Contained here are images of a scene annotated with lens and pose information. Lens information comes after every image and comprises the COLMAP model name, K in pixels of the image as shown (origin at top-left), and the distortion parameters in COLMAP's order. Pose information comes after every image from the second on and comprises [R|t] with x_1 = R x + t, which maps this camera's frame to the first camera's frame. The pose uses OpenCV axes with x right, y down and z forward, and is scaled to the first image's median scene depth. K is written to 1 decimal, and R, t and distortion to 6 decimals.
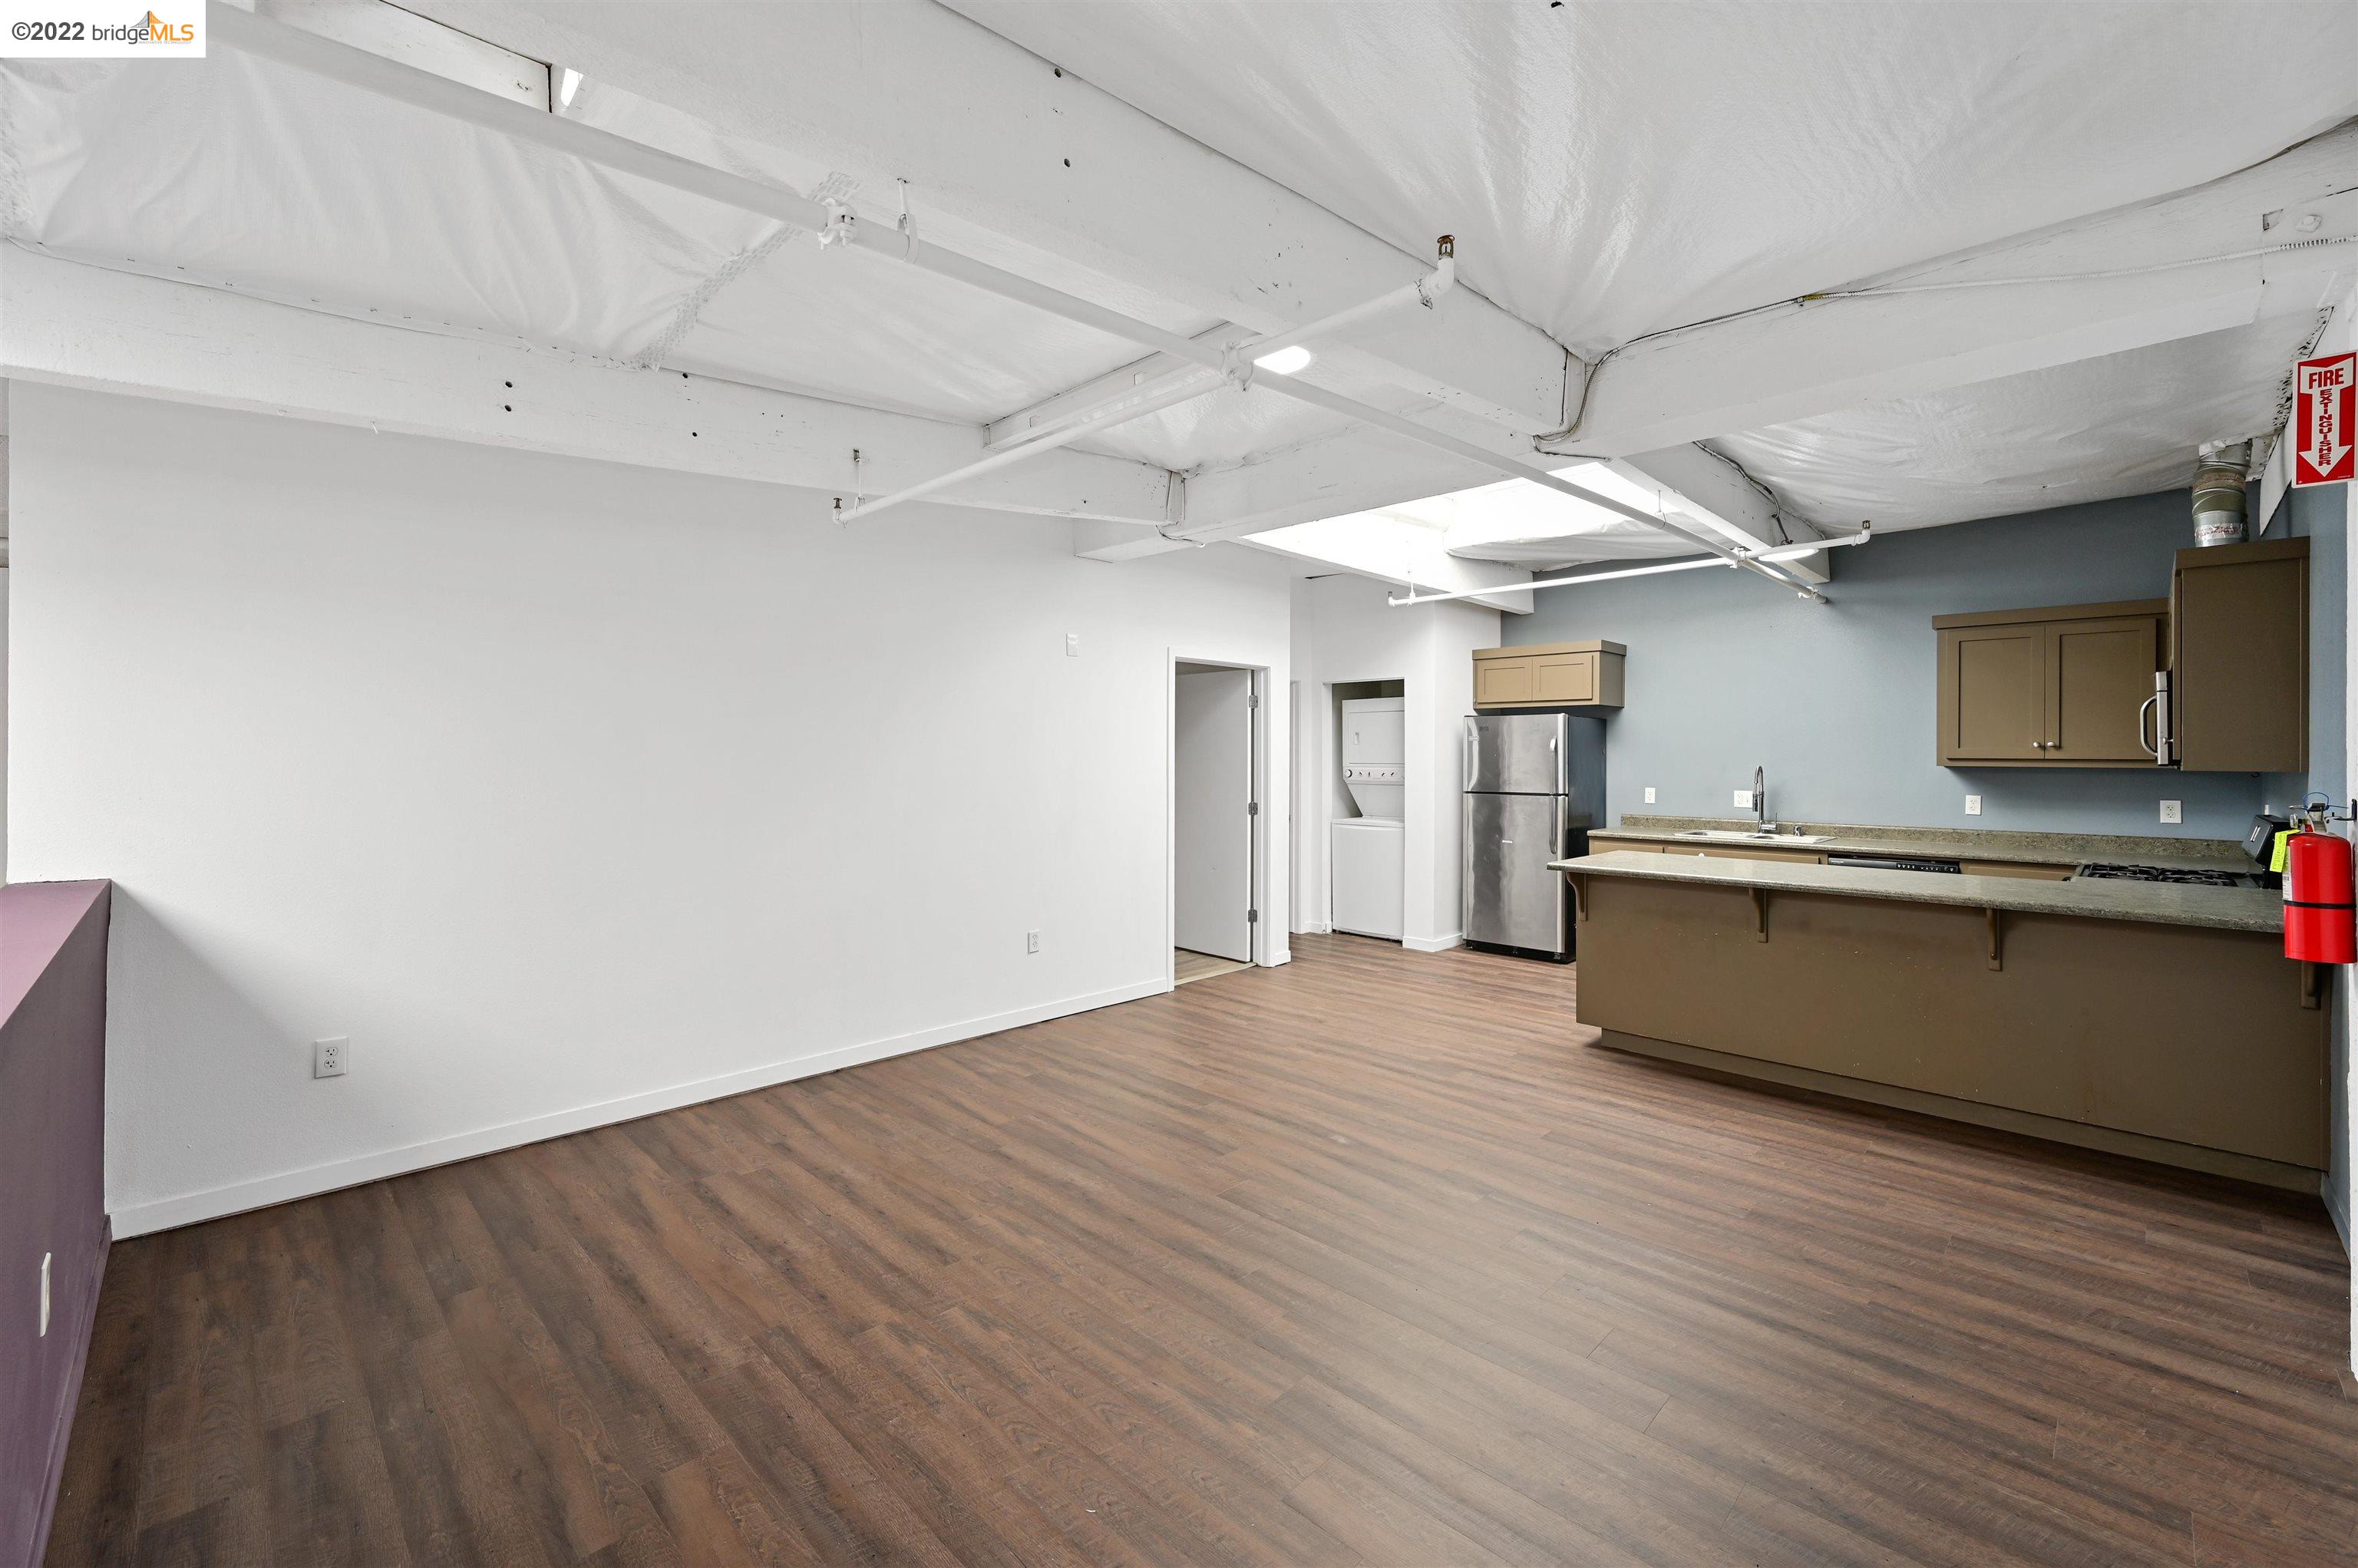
lens RADIAL K [[973.8, 0, 1162.2], [0, 973.8, 754.9], [0, 0, 1]] dist [0.000892, 0.000063]
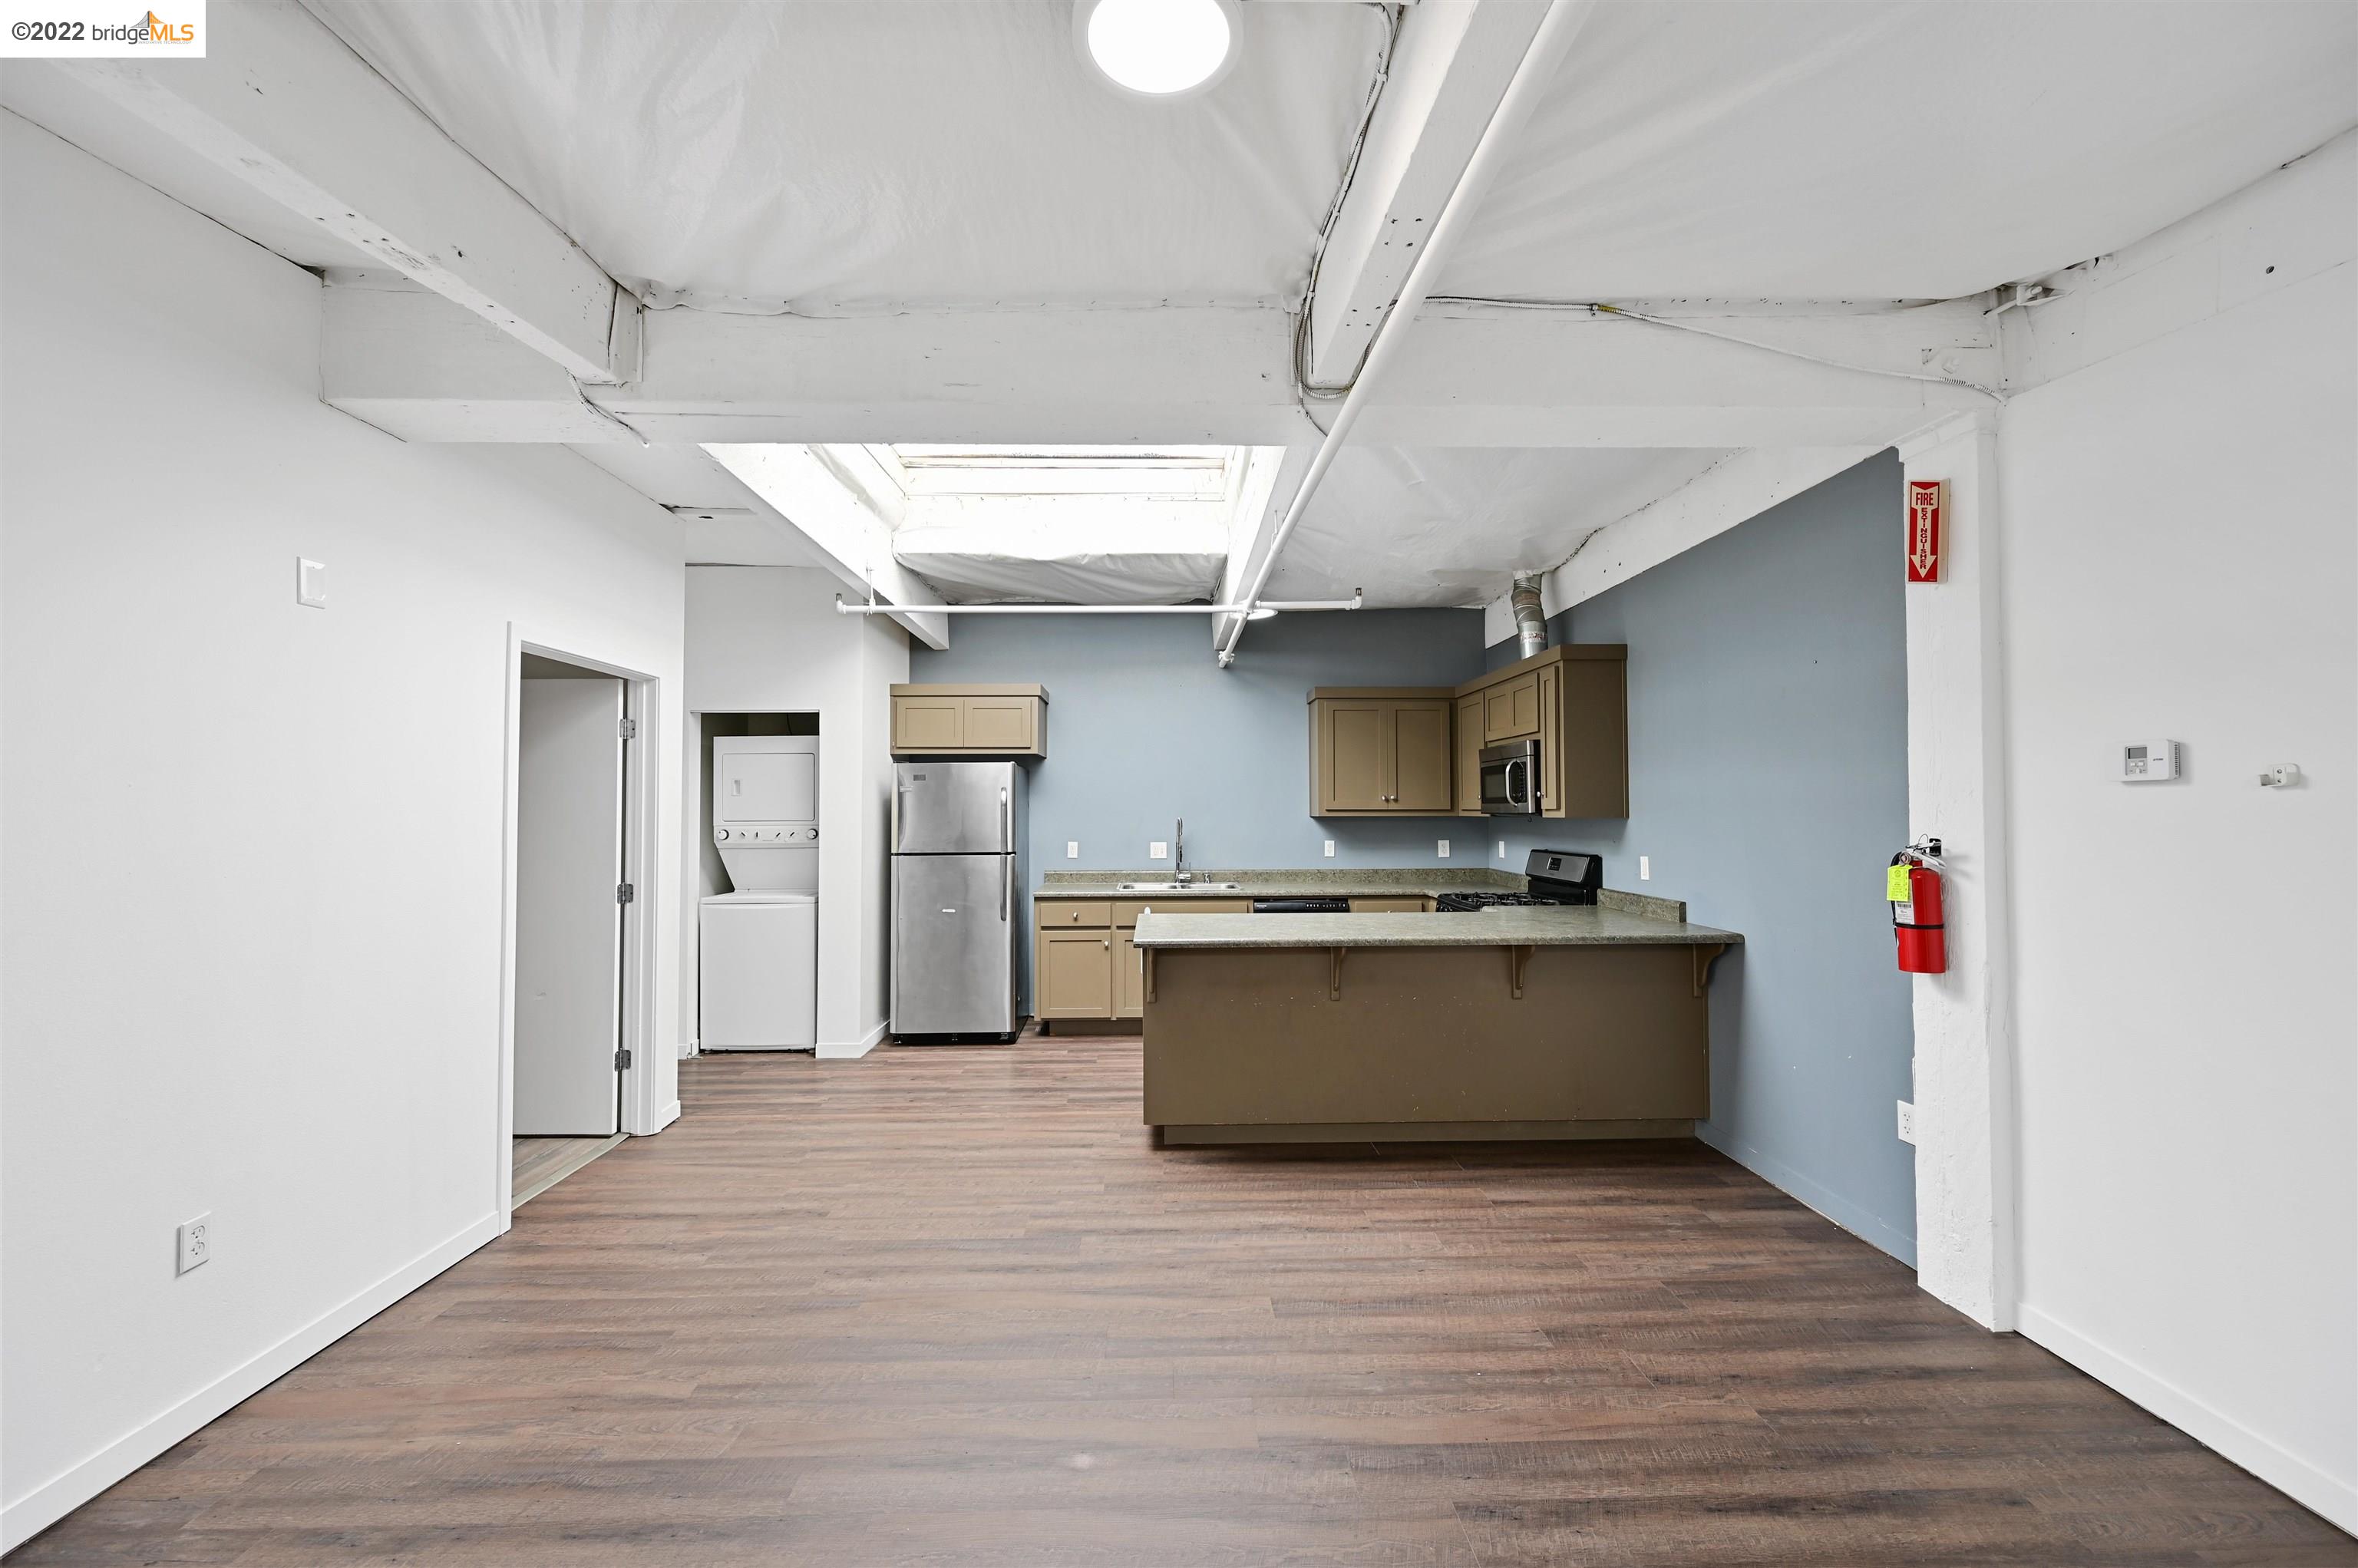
lens RADIAL K [[931.0, 0, 1179.1], [0, 931.0, 786.0], [0, 0, 1]] dist [-0.000378, -0.000098]
pose [[0.684894, 0.012895, 0.728528, -0.137344], [0.005450, 0.999725, -0.022818, -0.000257], [-0.728622, 0.019598, 0.684636, 0.396459]]
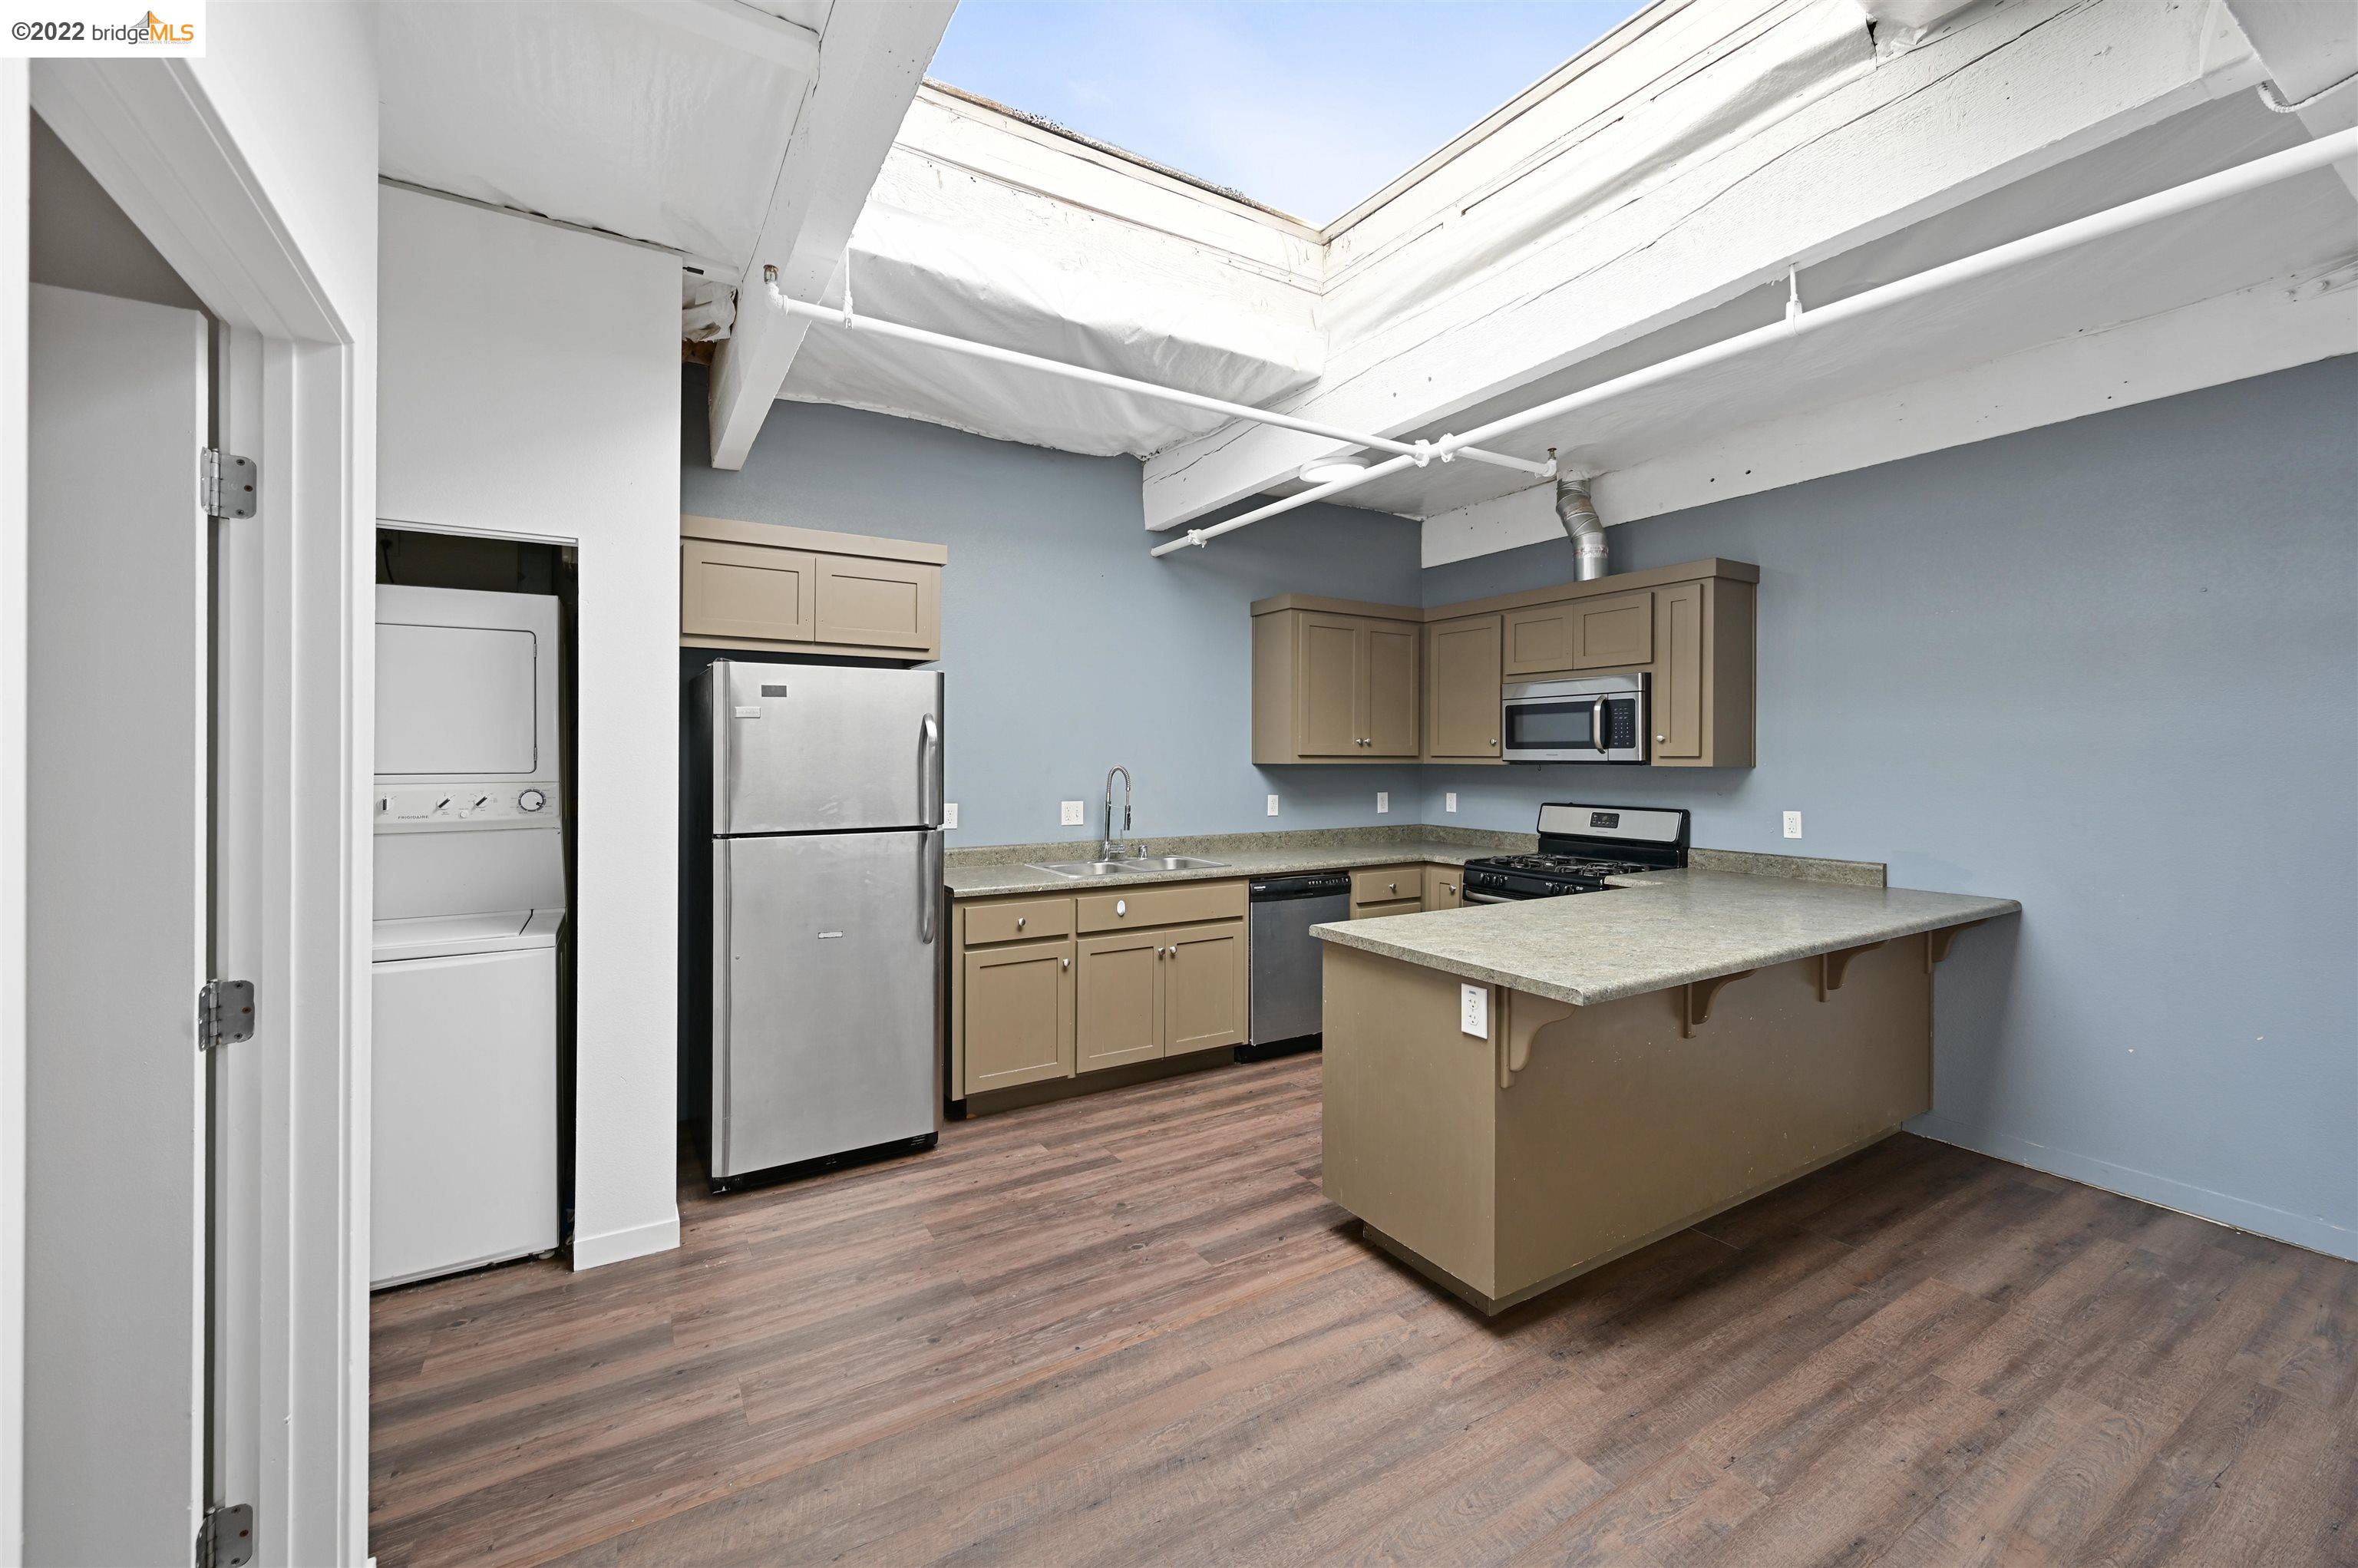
lens RADIAL K [[940.6, 0, 1174.9], [0, 940.6, 755.9], [0, 0, 1]] dist [-0.000051, -0.000205]
pose [[0.231437, -0.003877, 0.972842, -0.064303], [-0.001725, 0.999989, 0.004395, 0.000760], [-0.972848, -0.002695, 0.231427, 0.989625]]
